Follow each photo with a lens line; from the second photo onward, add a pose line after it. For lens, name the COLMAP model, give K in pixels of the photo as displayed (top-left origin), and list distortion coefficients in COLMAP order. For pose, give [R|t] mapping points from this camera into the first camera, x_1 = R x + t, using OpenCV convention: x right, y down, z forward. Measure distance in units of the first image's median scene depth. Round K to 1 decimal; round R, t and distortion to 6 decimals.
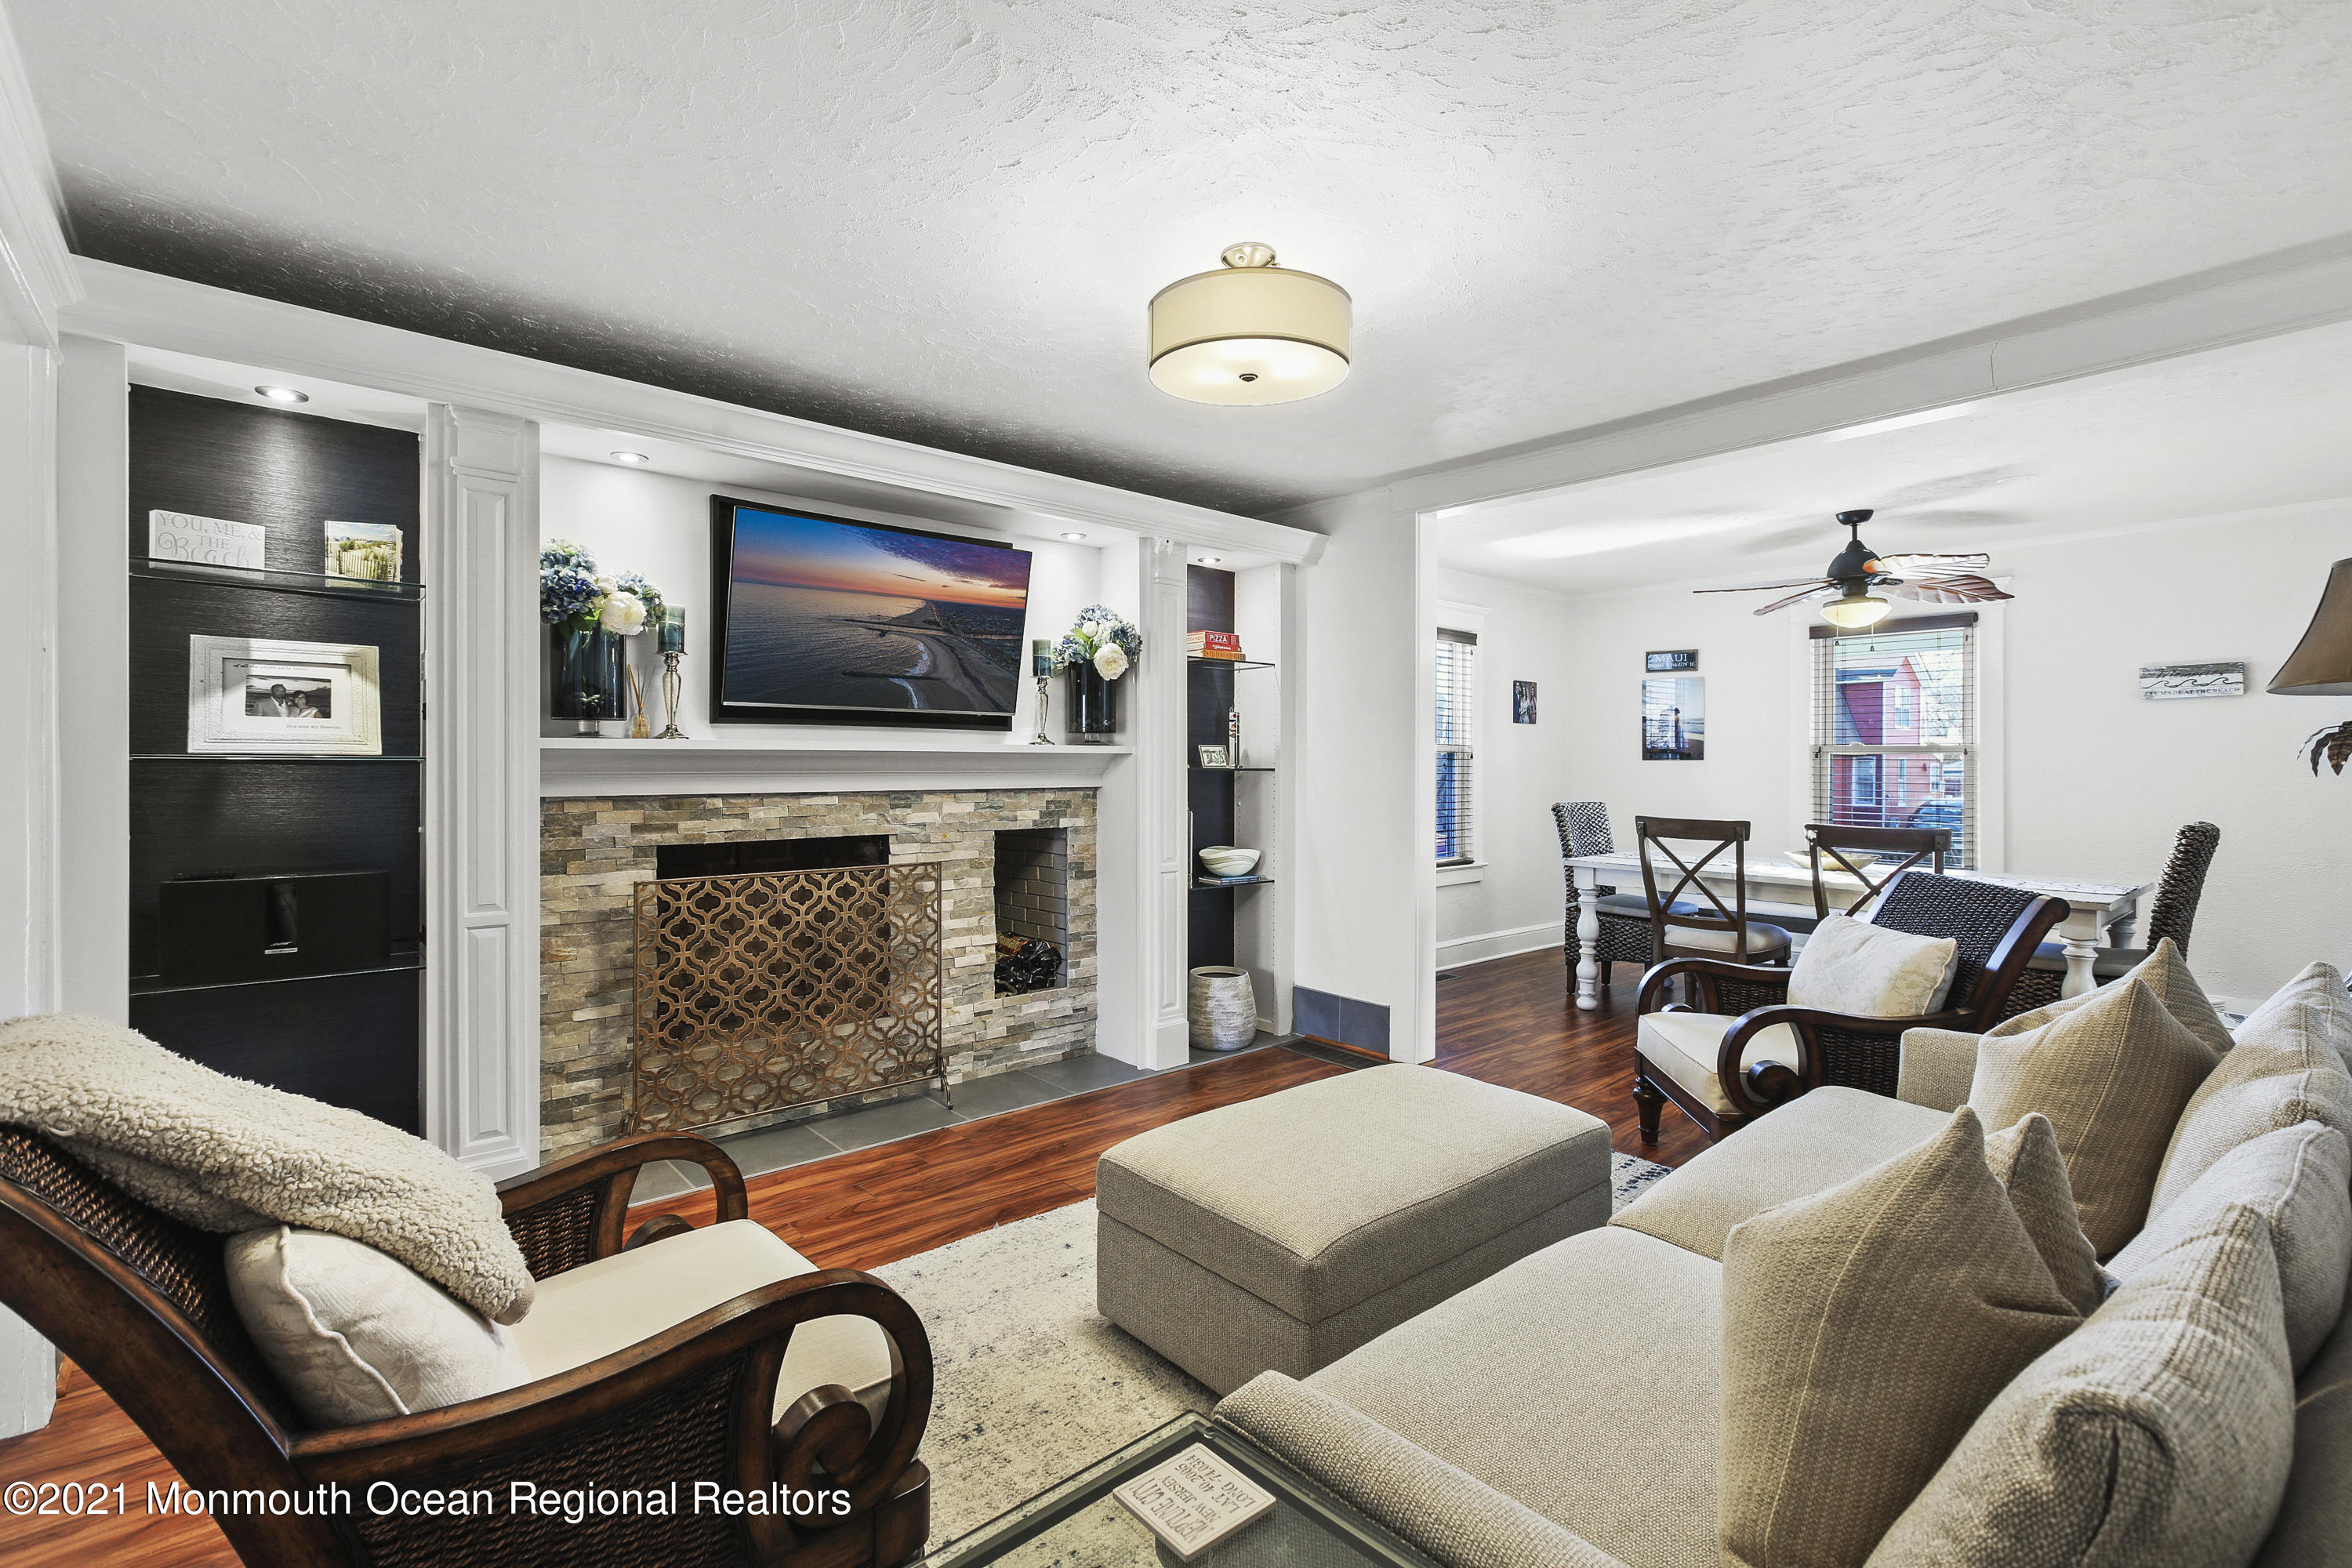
lens RADIAL K [[1058.4, 0, 1176.5], [0, 1058.4, 773.9], [0, 0, 1]] dist [0.001541, 0.002444]
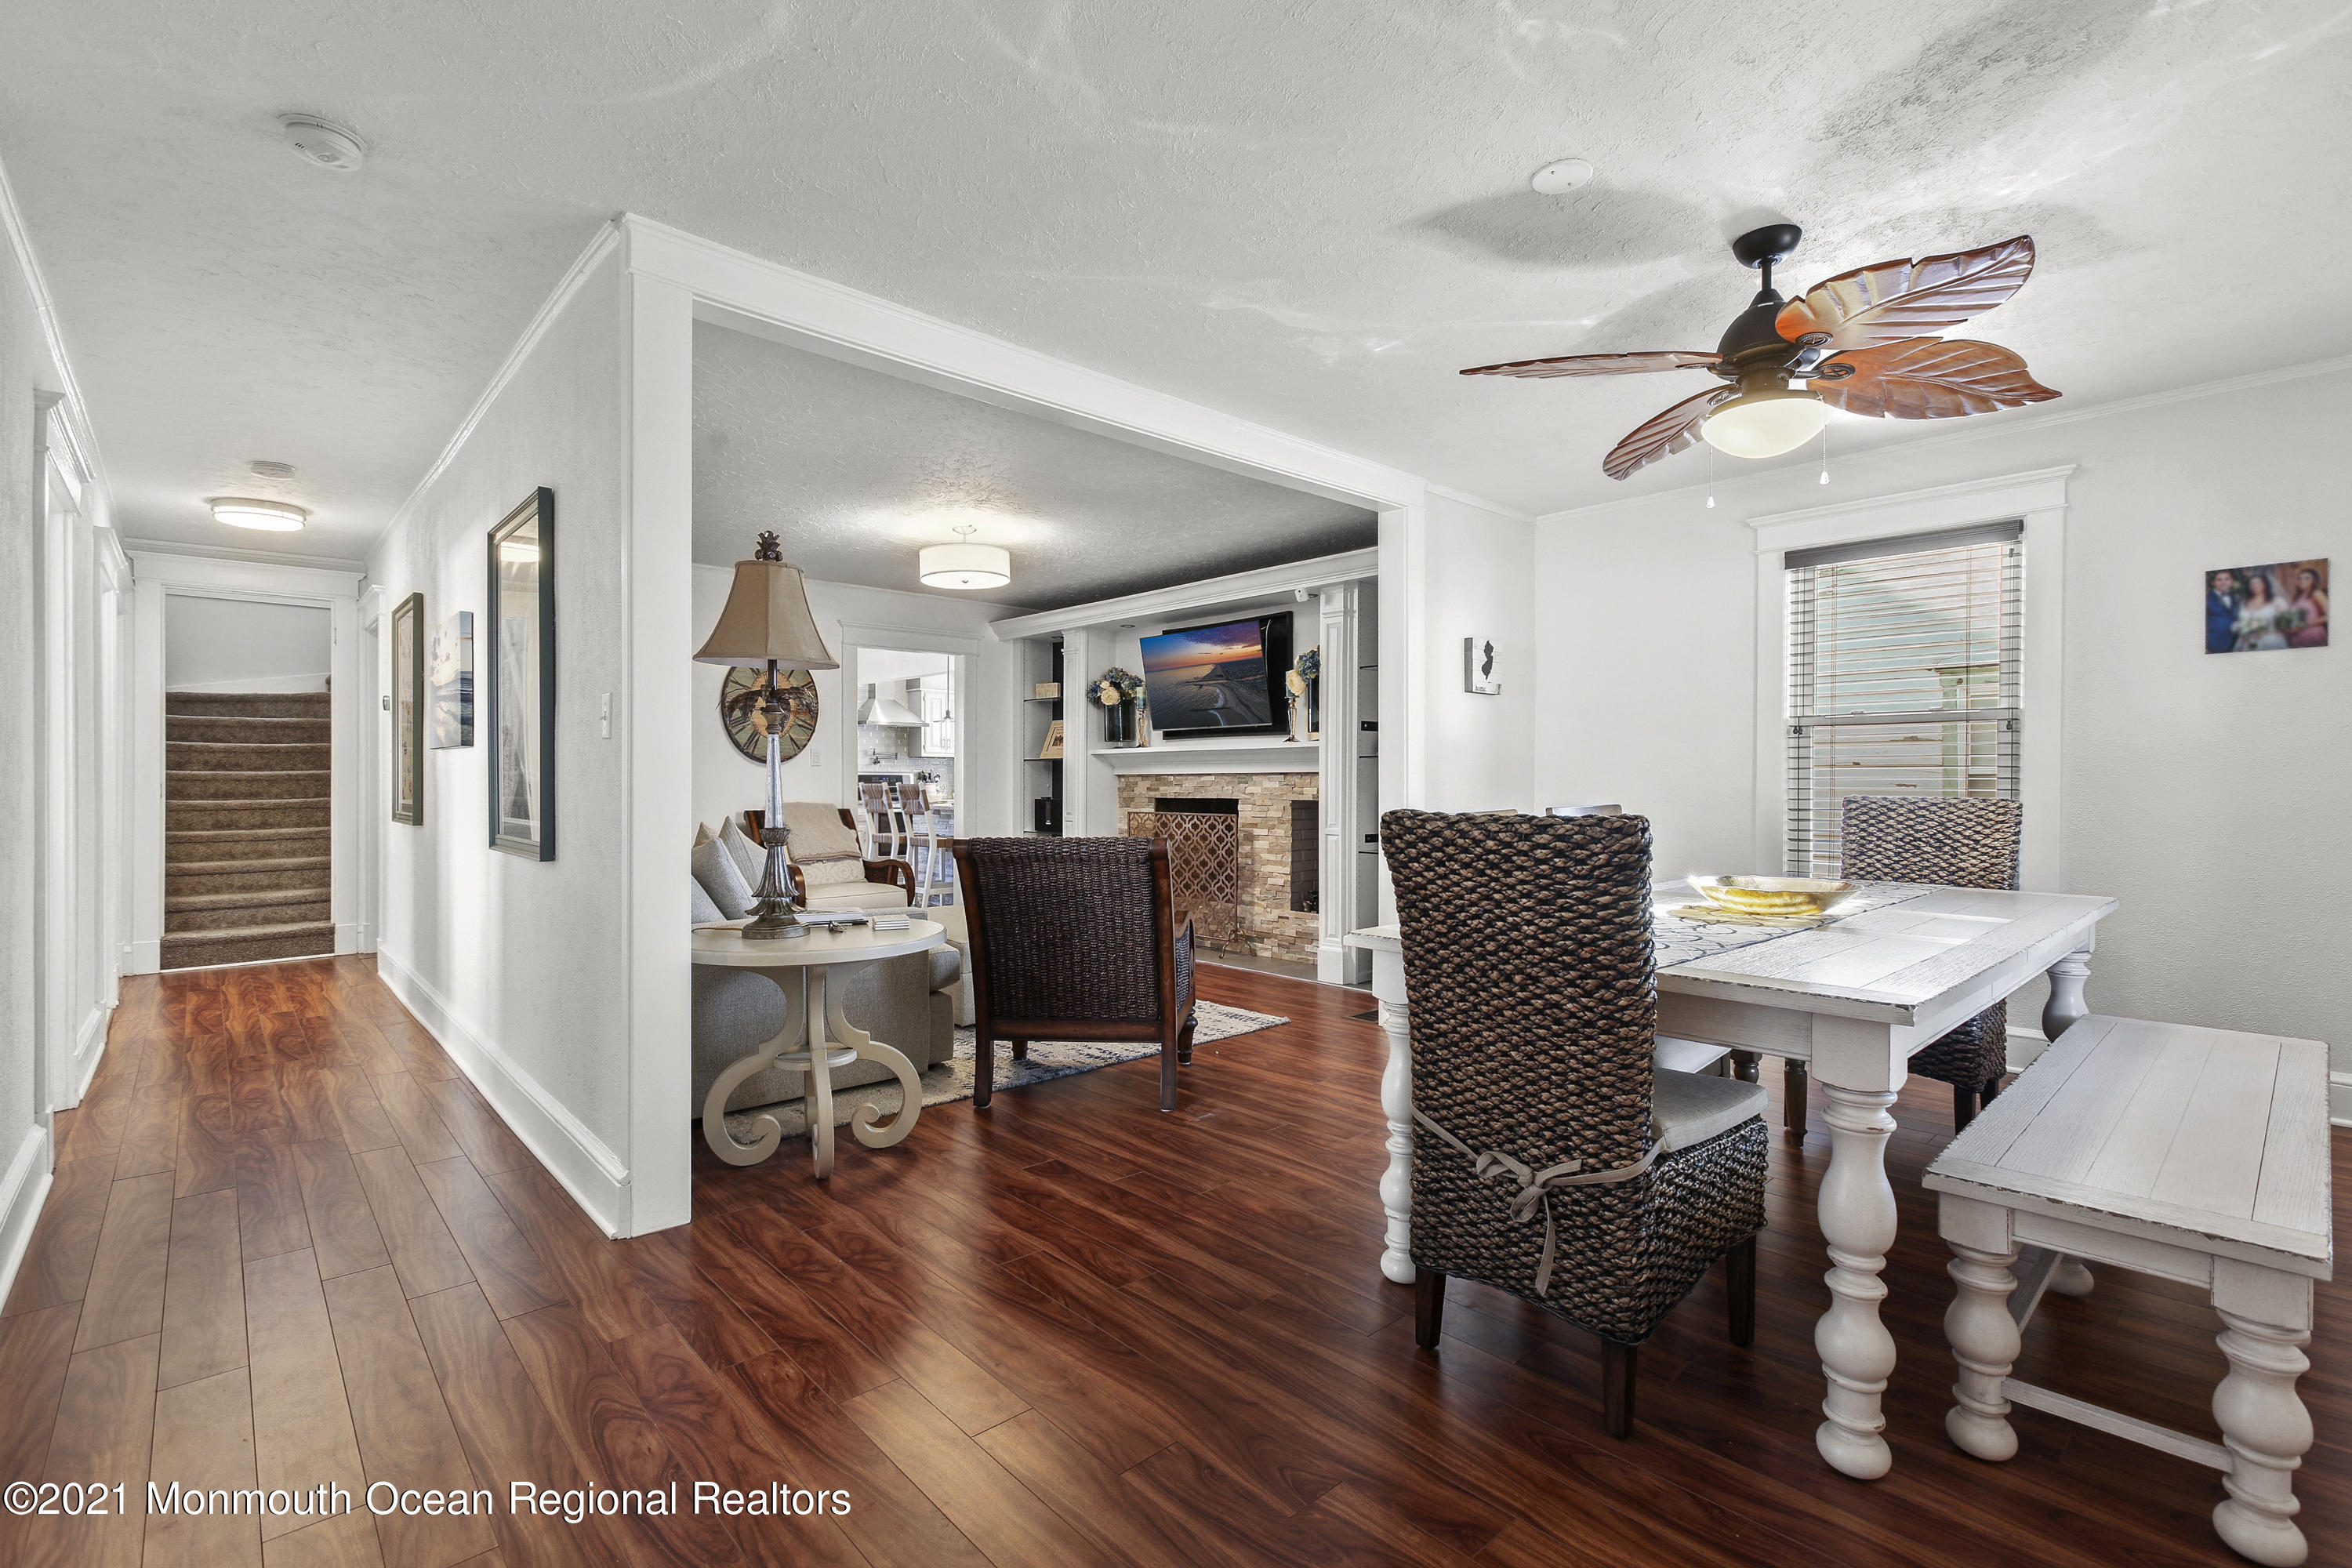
lens RADIAL K [[1058.4, 0, 1171.1], [0, 1058.4, 782.2], [0, 0, 1]] dist [0.001541, 0.002444]
pose [[0.019653, 0.000983, -0.999806, 1.387910], [-0.006183, 0.999981, 0.000861, 0.028182], [0.999788, 0.006165, 0.019658, 0.818098]]
